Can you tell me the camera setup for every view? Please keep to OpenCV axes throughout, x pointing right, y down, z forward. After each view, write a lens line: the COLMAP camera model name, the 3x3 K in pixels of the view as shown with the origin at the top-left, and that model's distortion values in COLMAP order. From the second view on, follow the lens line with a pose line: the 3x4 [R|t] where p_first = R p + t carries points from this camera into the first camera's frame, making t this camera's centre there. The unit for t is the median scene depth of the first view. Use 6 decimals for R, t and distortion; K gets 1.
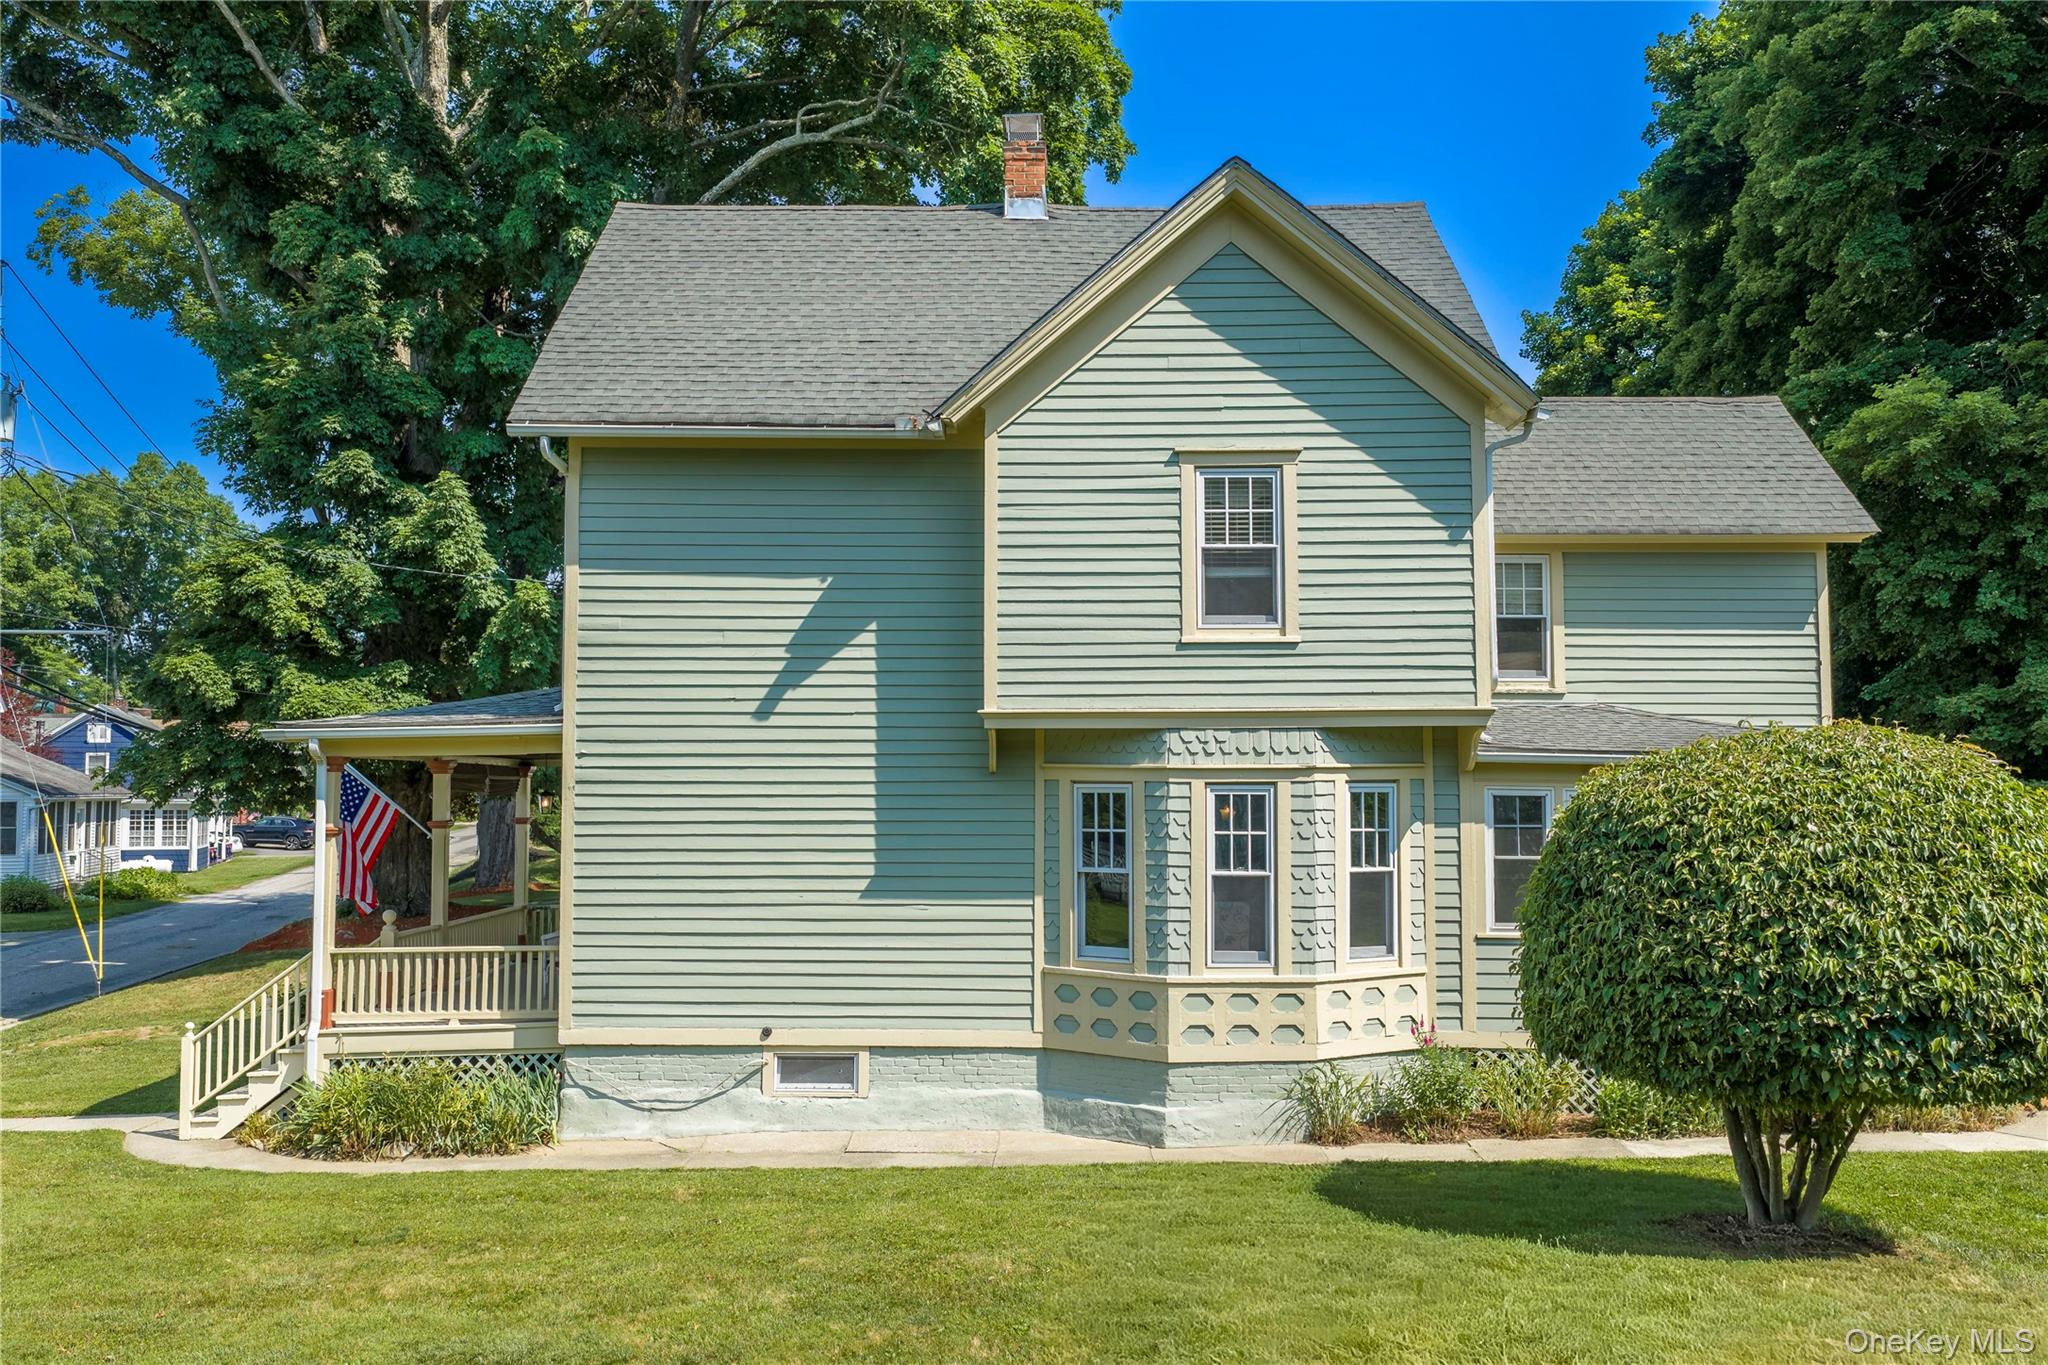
lens RADIAL K [[1669.4, 0, 1024.0], [0, 1669.4, 682.5], [0, 0, 1]] dist [0.028269, -0.072591]
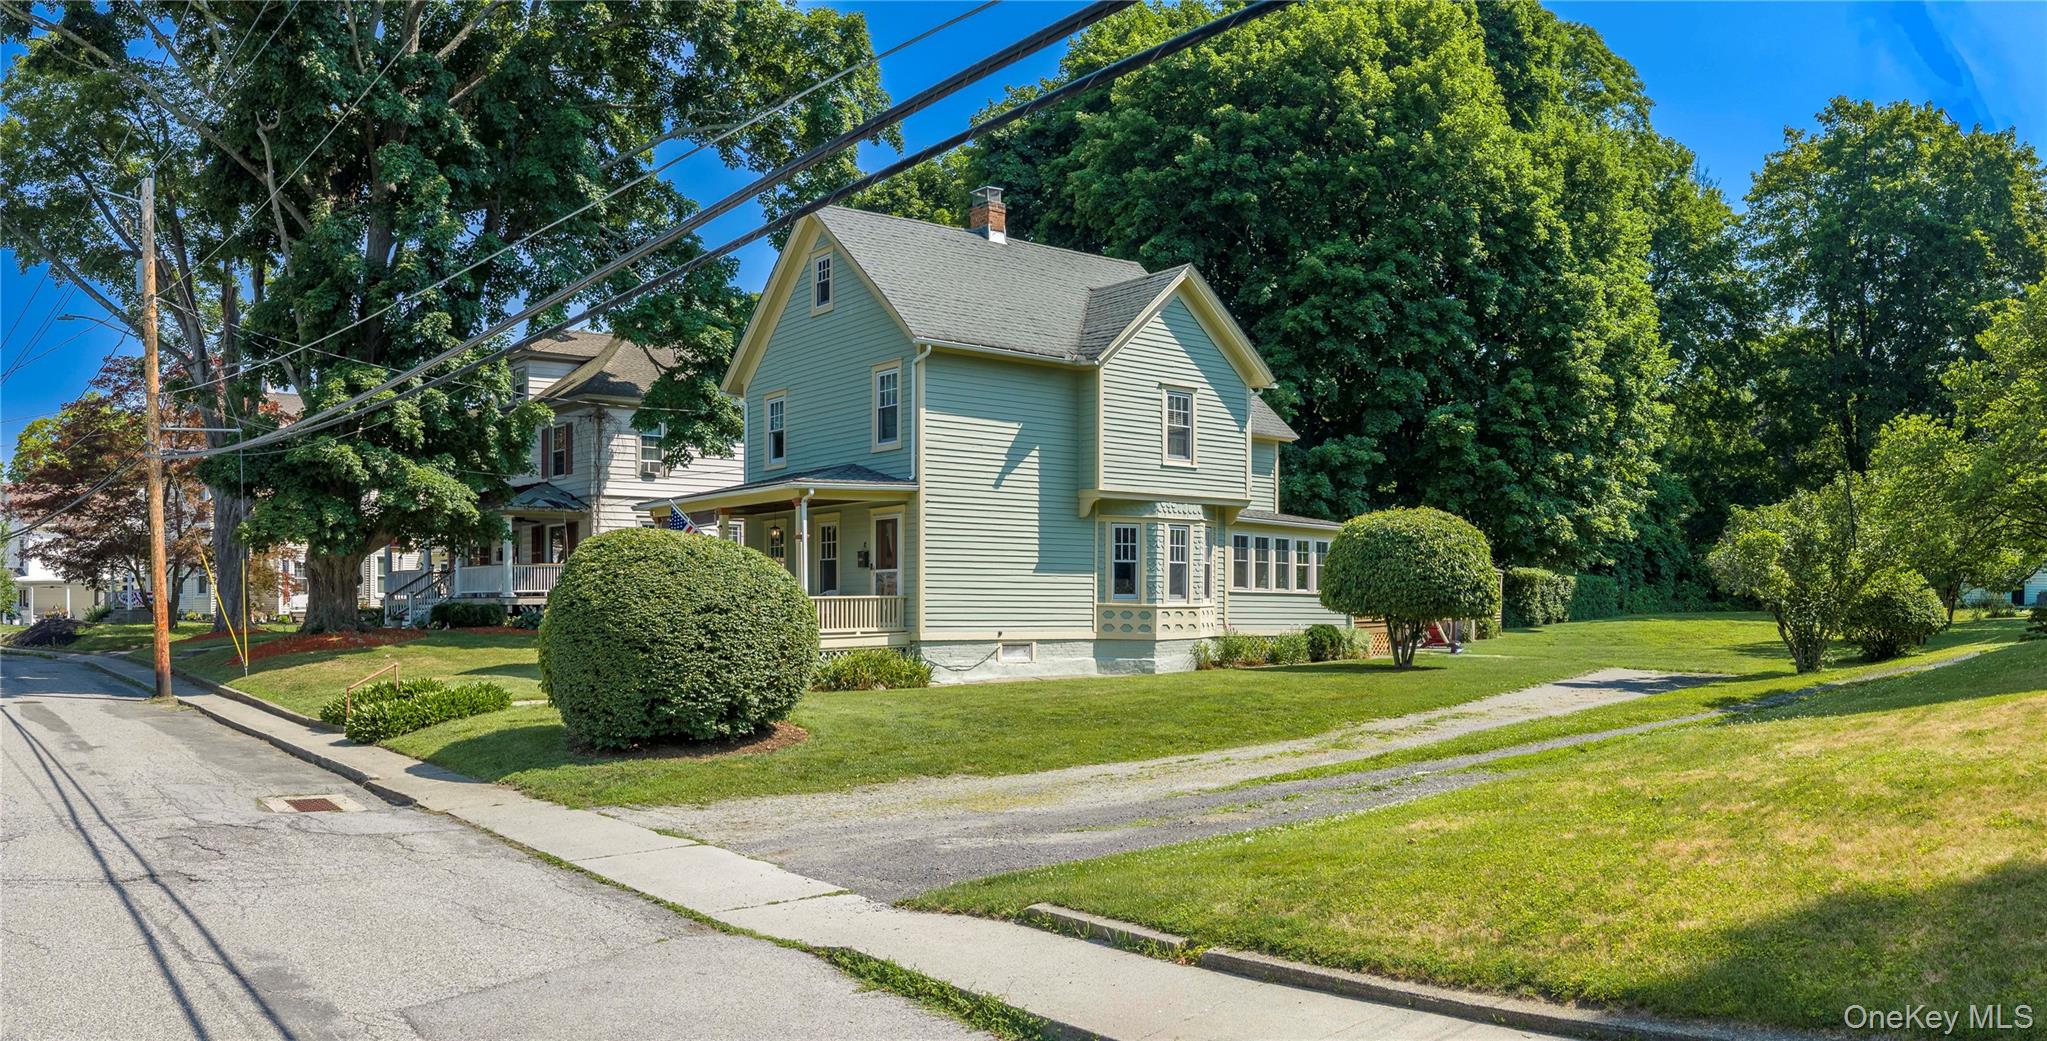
lens RADIAL K [[1436.8, 0, 1022.7], [0, 1436.8, 640.5], [0, 0, 1]] dist [-0.001164, -0.000122]
pose [[0.769106, -0.012461, 0.639000, -1.339754], [-0.044045, 0.996399, 0.072444, 0.083627], [-0.637602, -0.083862, 0.765788, -0.448724]]
